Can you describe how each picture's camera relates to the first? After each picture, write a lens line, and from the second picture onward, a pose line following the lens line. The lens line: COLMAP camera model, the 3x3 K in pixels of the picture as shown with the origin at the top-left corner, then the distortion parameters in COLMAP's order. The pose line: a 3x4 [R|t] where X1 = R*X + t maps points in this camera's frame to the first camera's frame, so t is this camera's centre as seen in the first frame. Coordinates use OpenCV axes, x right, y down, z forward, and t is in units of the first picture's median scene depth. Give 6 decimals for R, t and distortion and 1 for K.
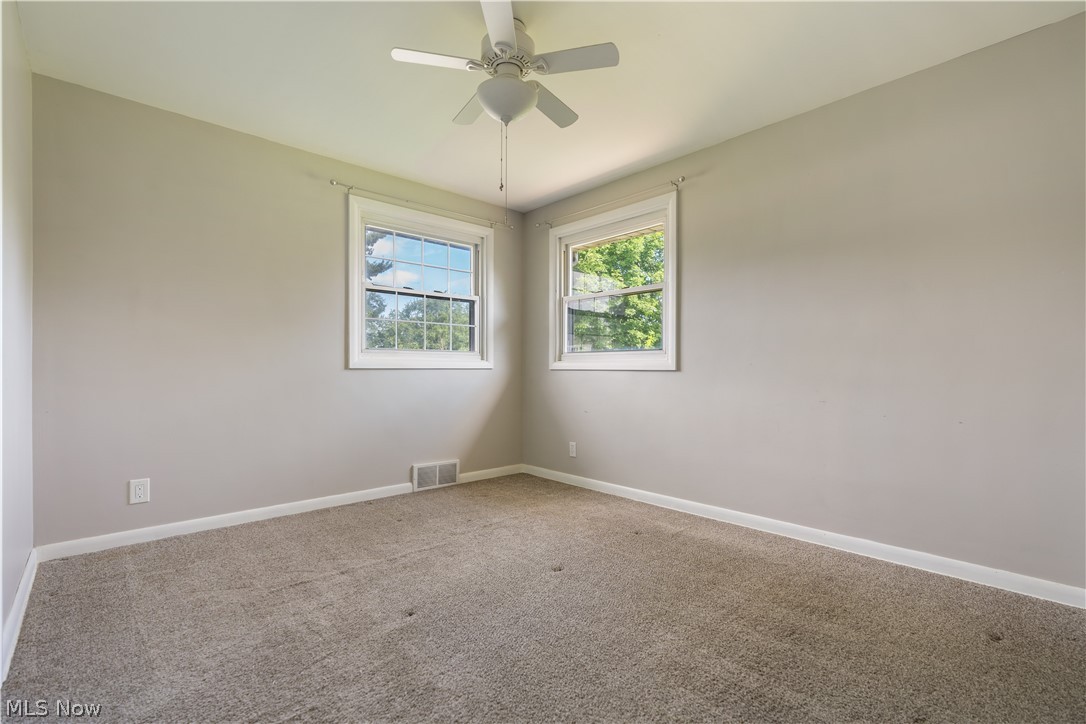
lens RADIAL K [[487.3, 0, 543.6], [0, 487.3, 366.6], [0, 0, 1]] dist [-0.002983, 0.001112]
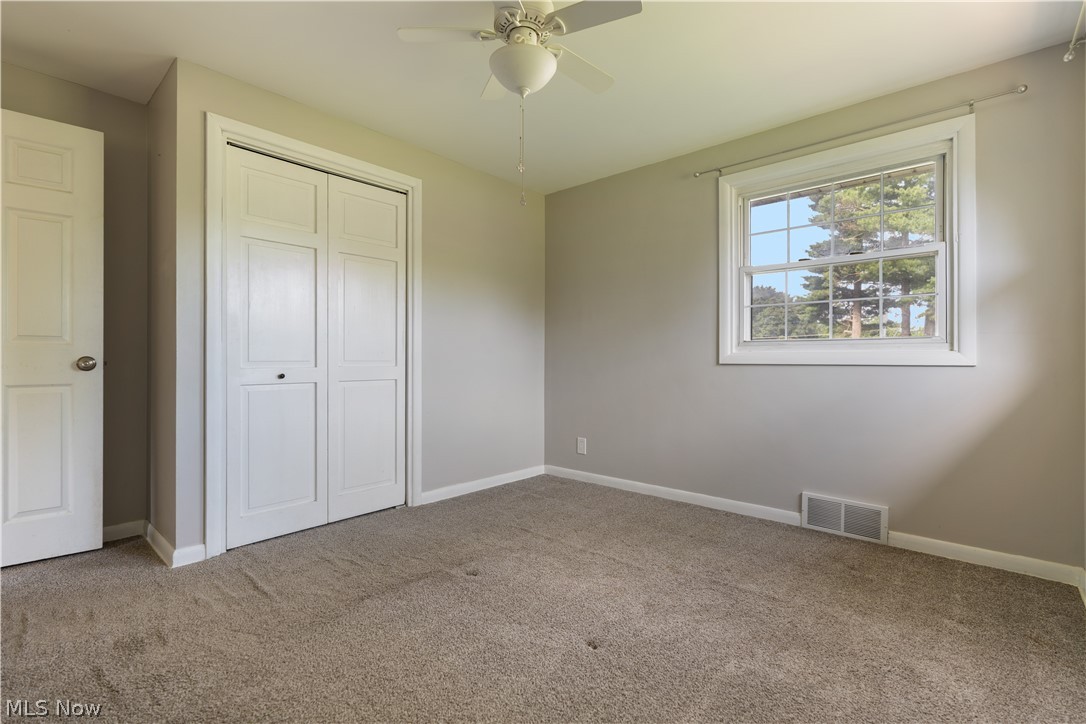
lens RADIAL K [[487.3, 0, 543.6], [0, 487.3, 366.6], [0, 0, 1]] dist [-0.002983, 0.001112]
pose [[0.099668, 0.012132, -0.994947, 0.478921], [0.002434, 0.999920, 0.012436, -0.004919], [0.995018, -0.003661, 0.099631, 0.553988]]
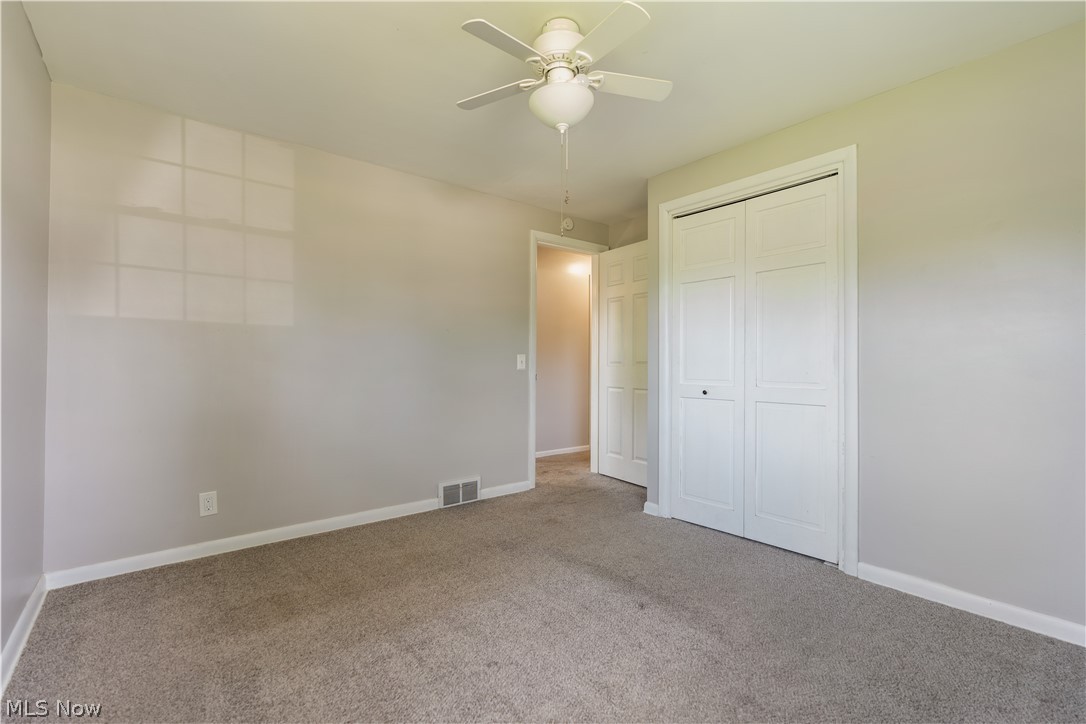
lens RADIAL K [[487.3, 0, 543.6], [0, 487.3, 366.6], [0, 0, 1]] dist [-0.002983, 0.001112]
pose [[-0.998017, -0.004608, 0.062771, -0.061070], [-0.004442, 0.999986, 0.002772, -0.030406], [-0.062783, 0.002488, -0.998024, 1.130312]]
